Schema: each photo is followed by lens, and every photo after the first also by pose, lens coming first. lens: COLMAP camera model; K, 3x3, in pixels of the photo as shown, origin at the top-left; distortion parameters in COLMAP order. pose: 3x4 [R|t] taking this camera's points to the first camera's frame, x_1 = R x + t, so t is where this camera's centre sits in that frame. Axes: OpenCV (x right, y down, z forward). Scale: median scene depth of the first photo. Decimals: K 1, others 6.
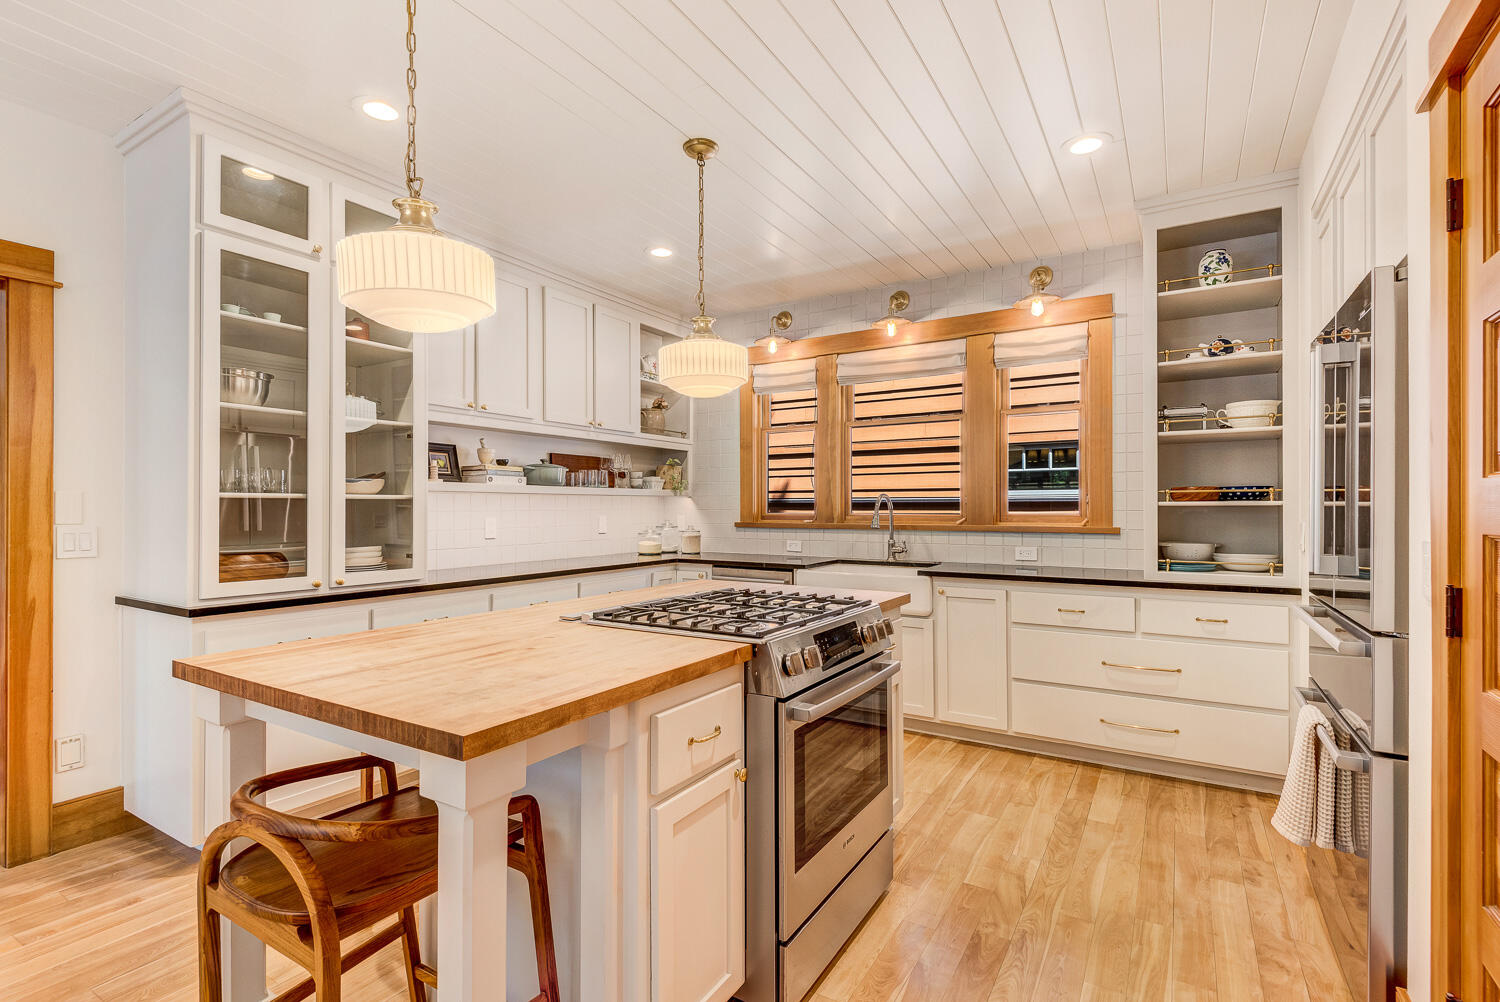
lens RADIAL K [[696.5, 0, 750.2], [0, 696.5, 507.4], [0, 0, 1]] dist [0.018755, -0.003360]
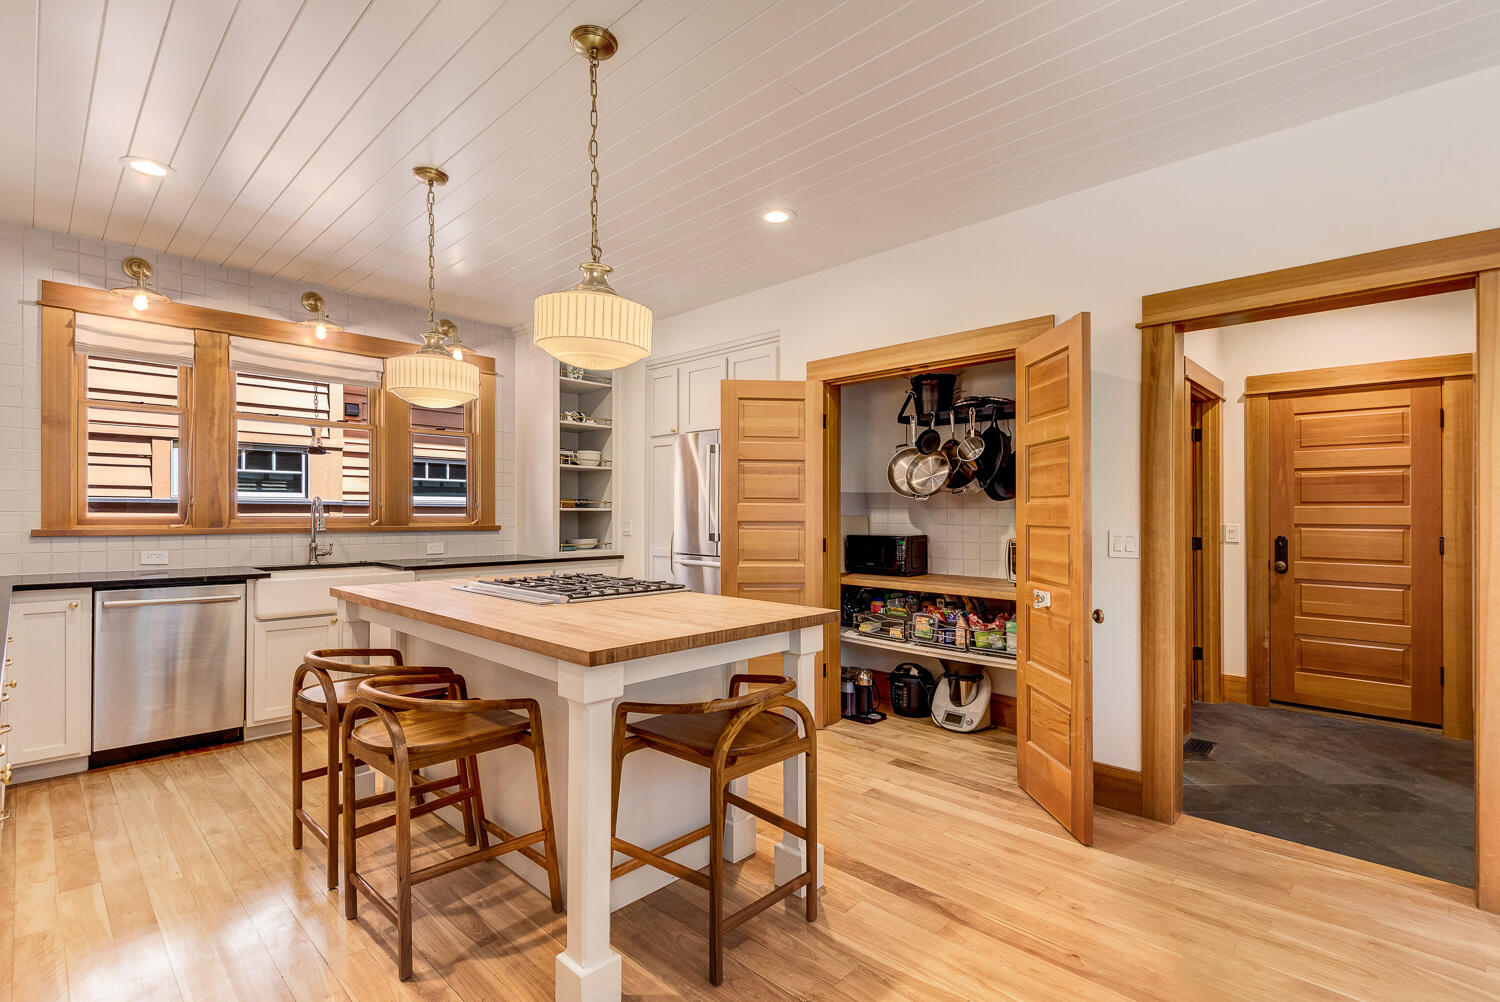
lens RADIAL K [[696.5, 0, 741.9], [0, 696.5, 502.8], [0, 0, 1]] dist [0.018755, -0.003360]
pose [[0.227411, 0.015118, 0.973682, -0.587285], [-0.006705, 0.999880, -0.013959, -0.000292], [-0.973776, -0.003355, 0.227485, 0.171897]]
